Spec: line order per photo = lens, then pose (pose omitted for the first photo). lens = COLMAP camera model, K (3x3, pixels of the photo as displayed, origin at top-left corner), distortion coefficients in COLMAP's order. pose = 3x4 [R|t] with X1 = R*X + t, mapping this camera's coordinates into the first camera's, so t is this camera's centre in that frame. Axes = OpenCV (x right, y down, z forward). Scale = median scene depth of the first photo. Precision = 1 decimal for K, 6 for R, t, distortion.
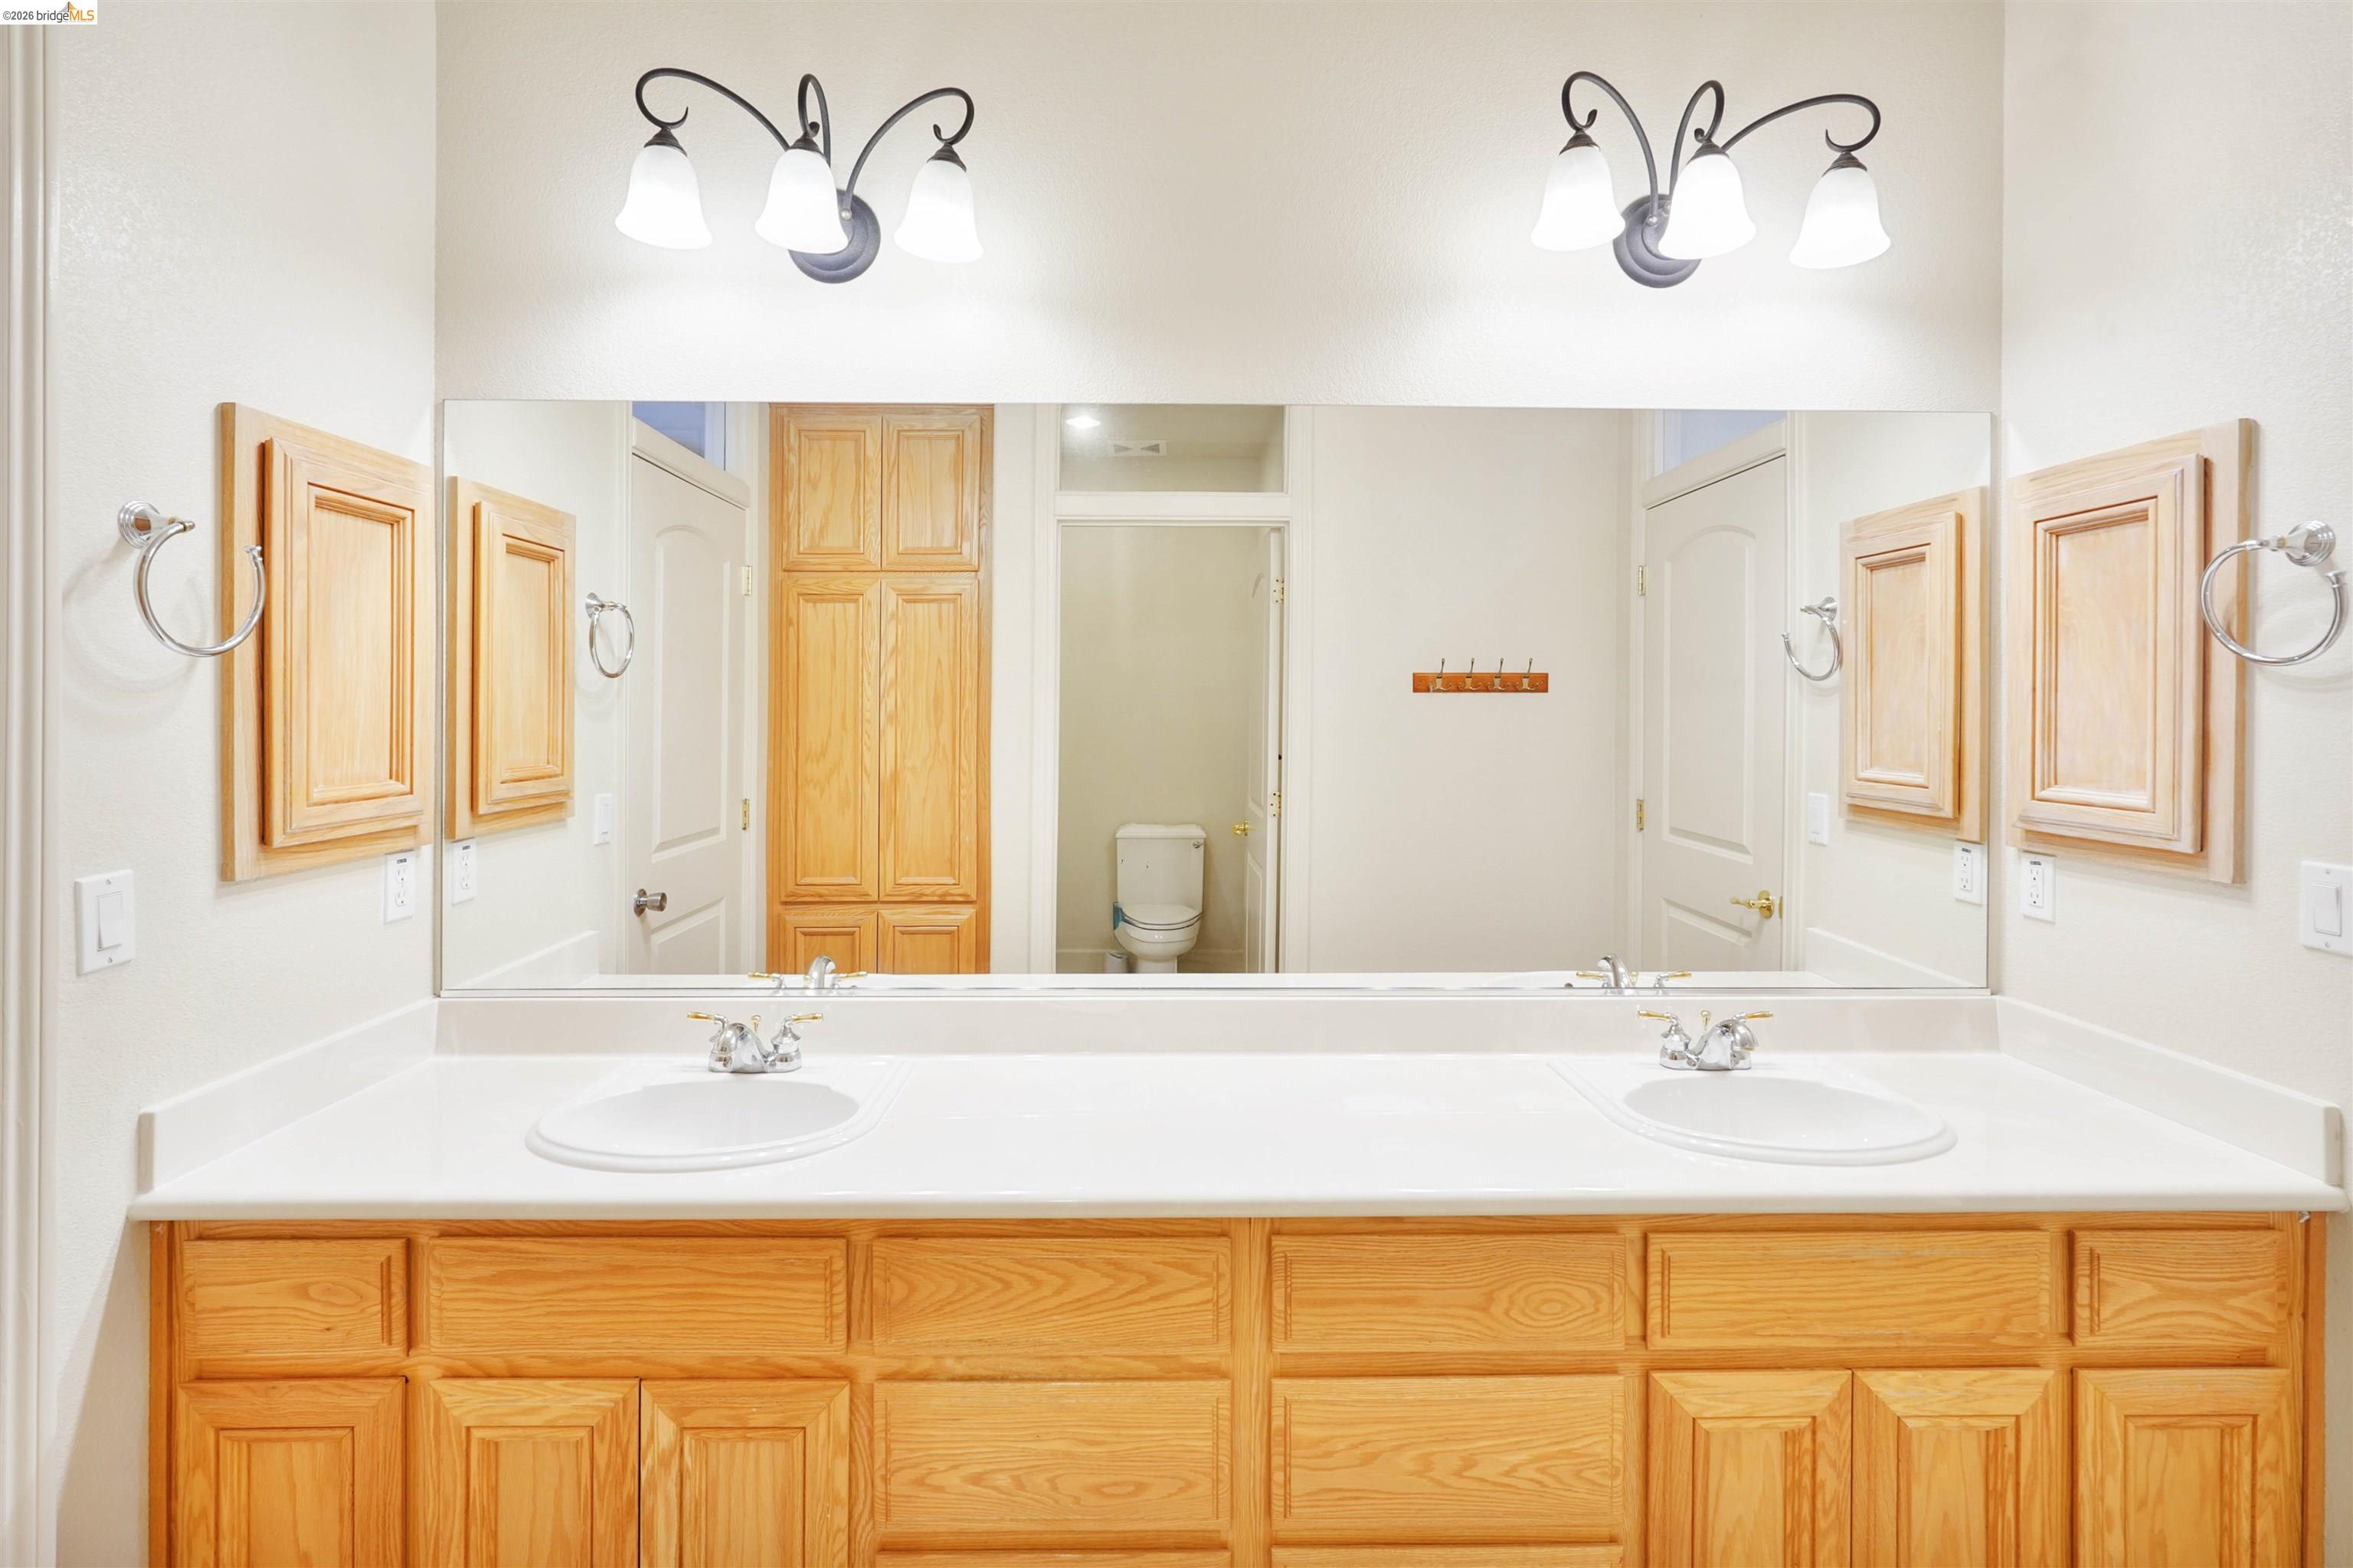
lens RADIAL K [[1112.0, 0, 1175.3], [0, 1112.0, 716.3], [0, 0, 1]] dist [-0.000560, 0.009018]
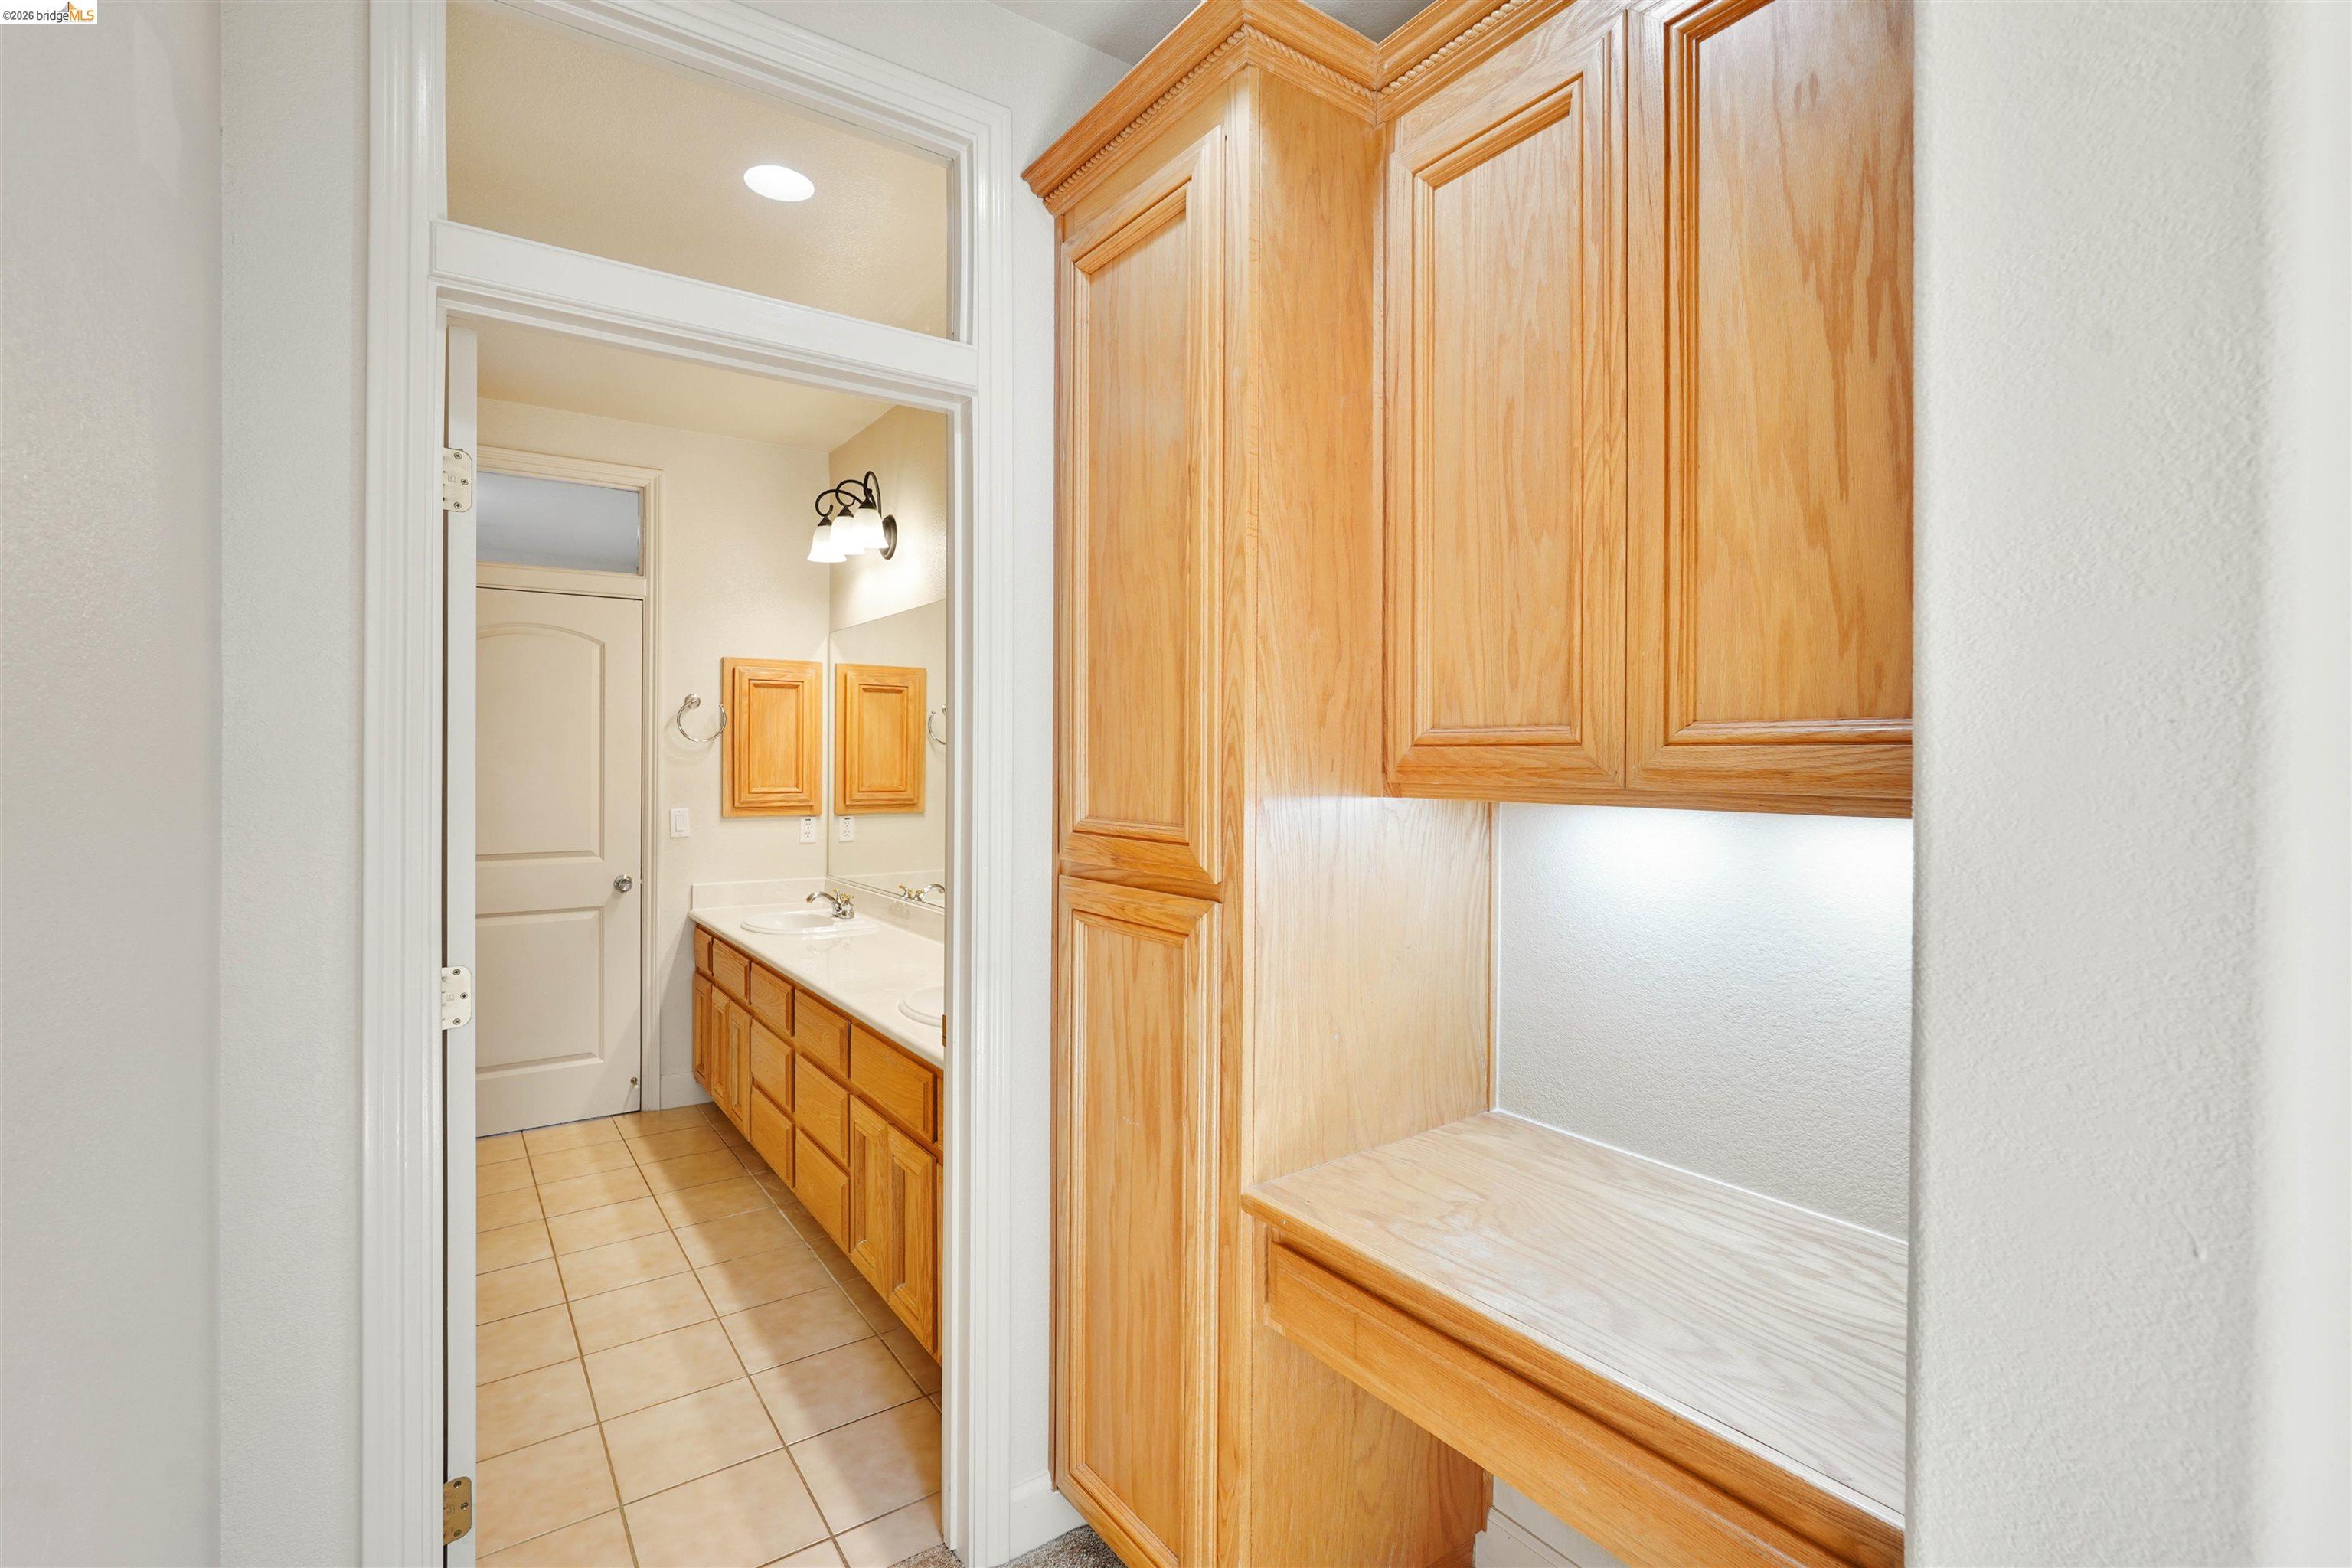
lens RADIAL K [[1066.2, 0, 1166.4], [0, 1066.2, 744.4], [0, 0, 1]] dist [-0.014994, 0.008362]
pose [[0.556757, -0.021886, -0.830387, 1.791434], [-0.002368, 0.999607, -0.027934, 0.024869], [0.830672, 0.017519, 0.556486, 0.334102]]
